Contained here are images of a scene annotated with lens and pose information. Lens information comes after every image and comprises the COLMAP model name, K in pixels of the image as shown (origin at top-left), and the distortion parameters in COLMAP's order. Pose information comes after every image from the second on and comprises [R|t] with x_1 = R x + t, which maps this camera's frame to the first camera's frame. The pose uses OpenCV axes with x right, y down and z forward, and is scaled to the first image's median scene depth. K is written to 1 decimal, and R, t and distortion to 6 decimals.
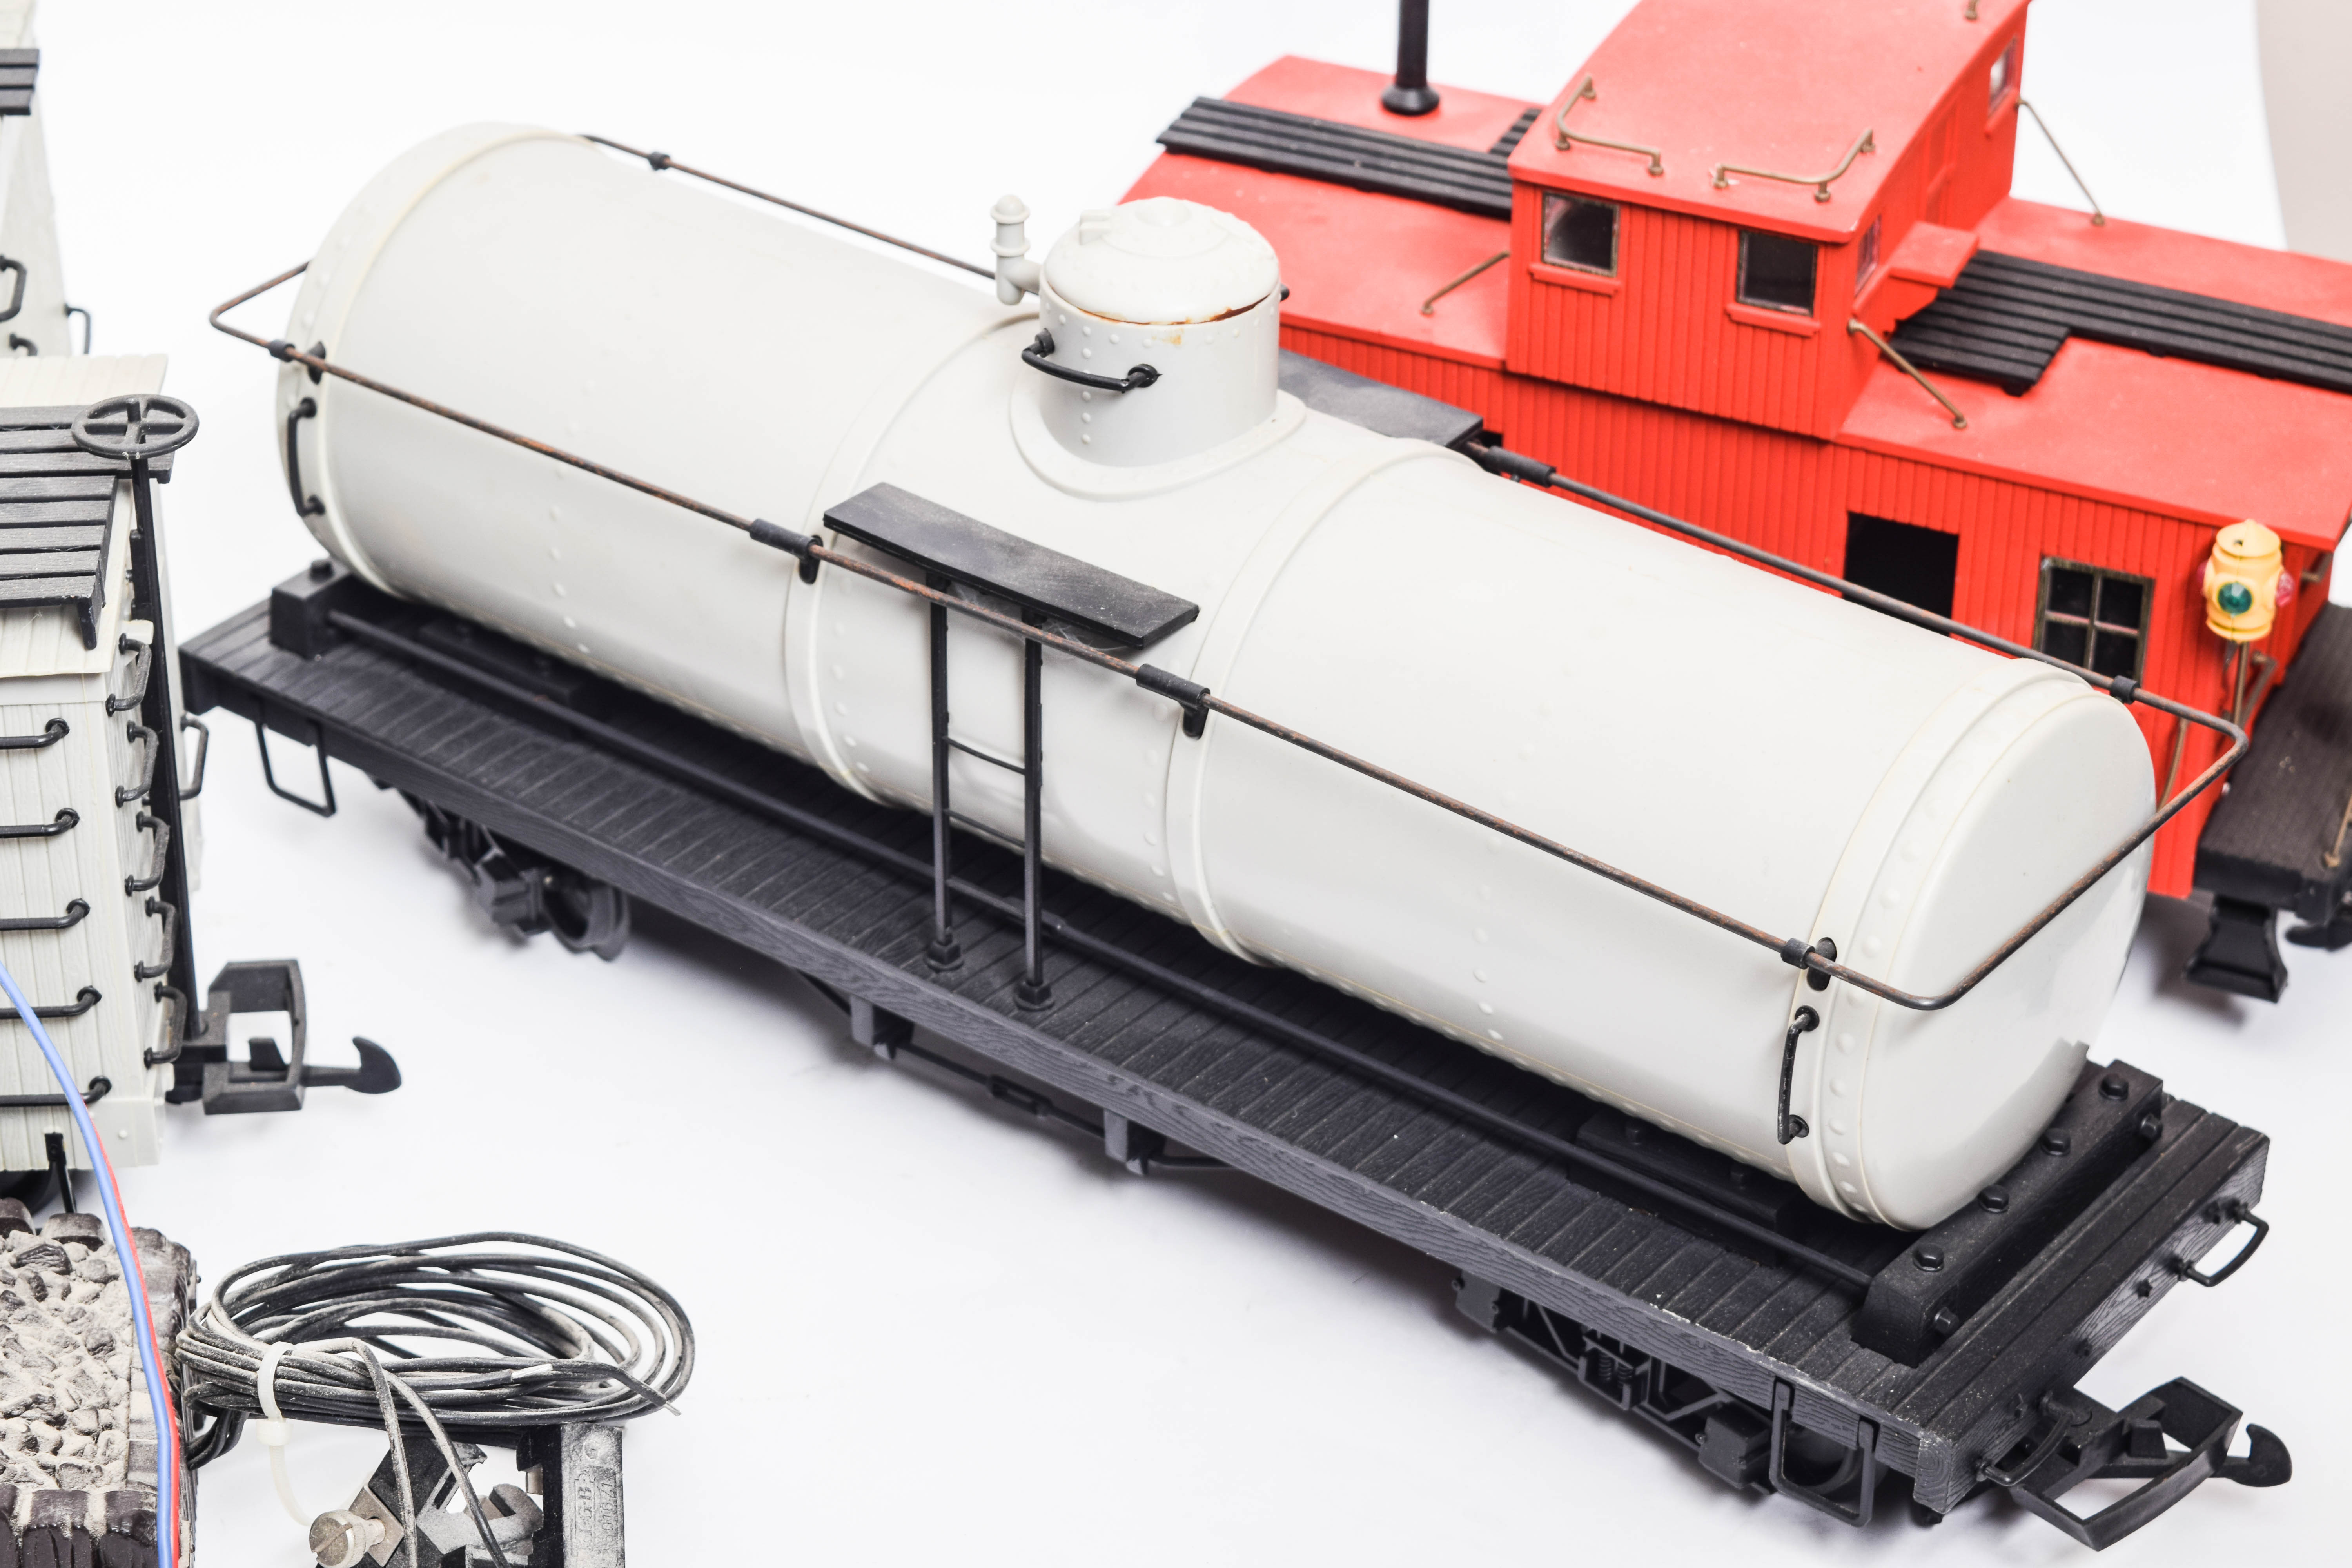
lens RADIAL K [[5245.9, 0, 1176.0], [0, 5245.9, 784.0], [0, 0, 1]] dist [-0.095635, 0.584271]
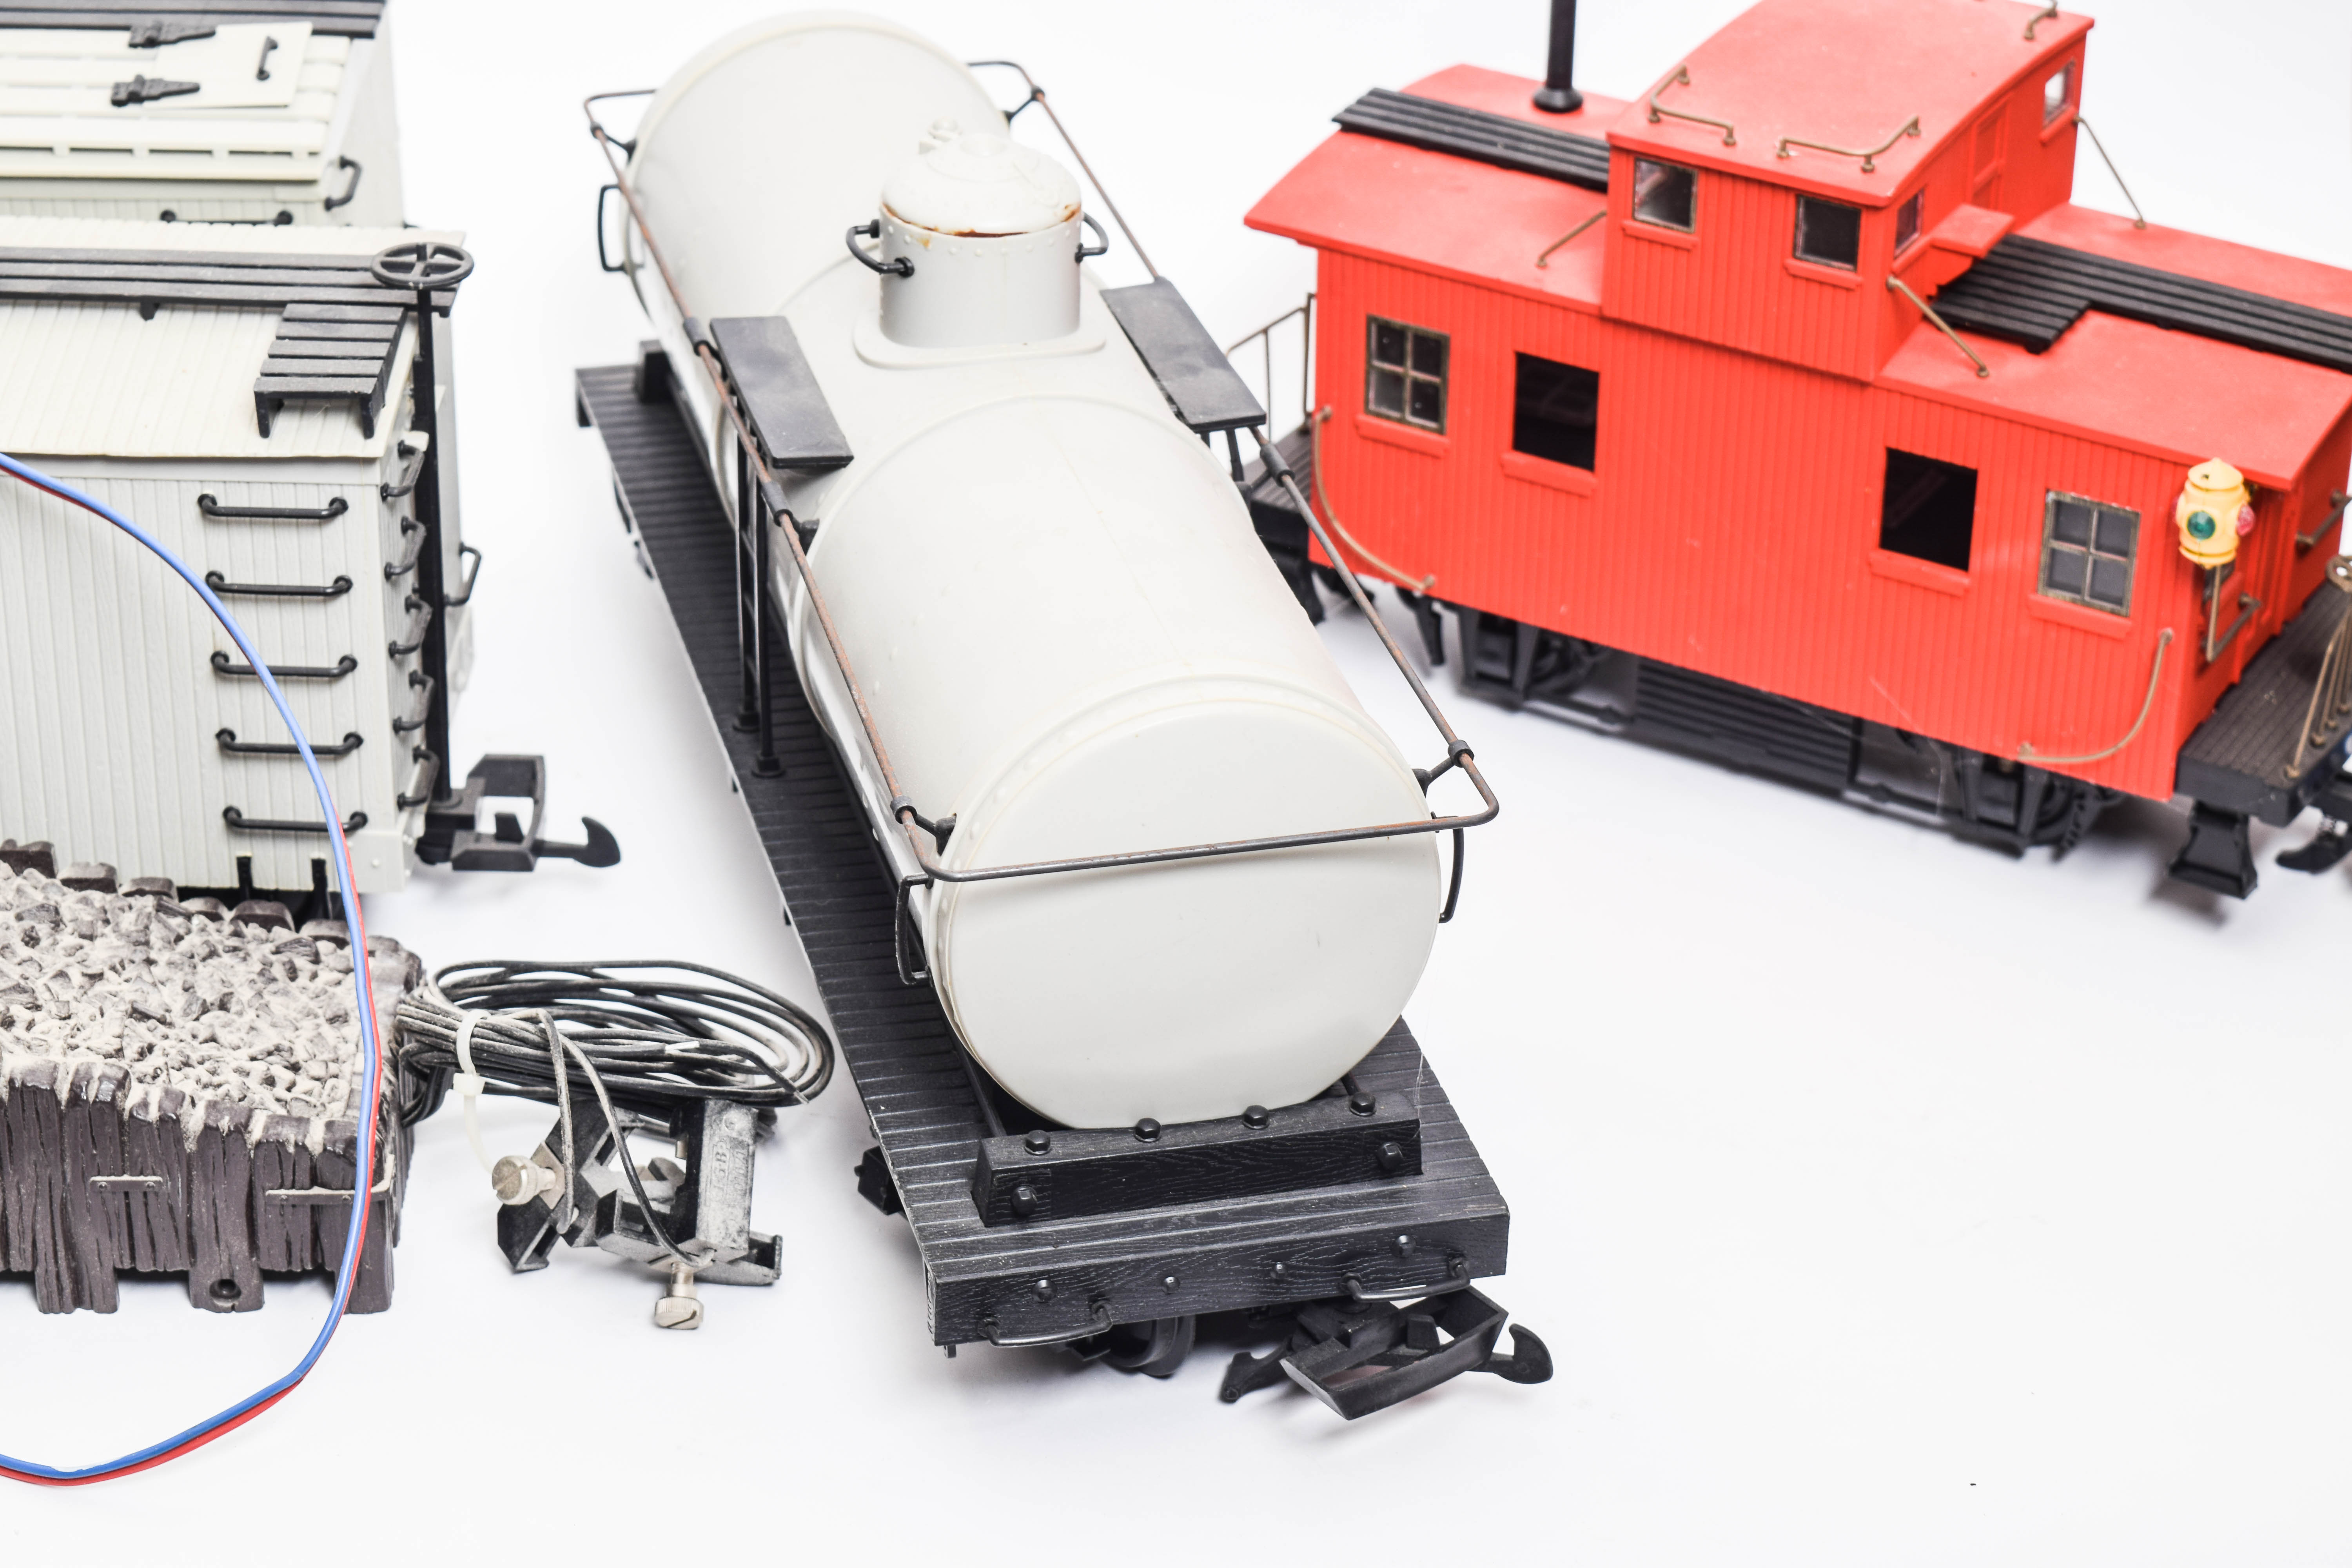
lens RADIAL K [[5245.9, 0, 1176.0], [0, 5245.9, 784.0], [0, 0, 1]] dist [-0.095635, 0.584271]
pose [[0.994255, 0.060077, -0.088585, 0.081080], [-0.064323, 0.996874, -0.045880, 0.087613], [0.085552, 0.051315, 0.995011, -0.166352]]
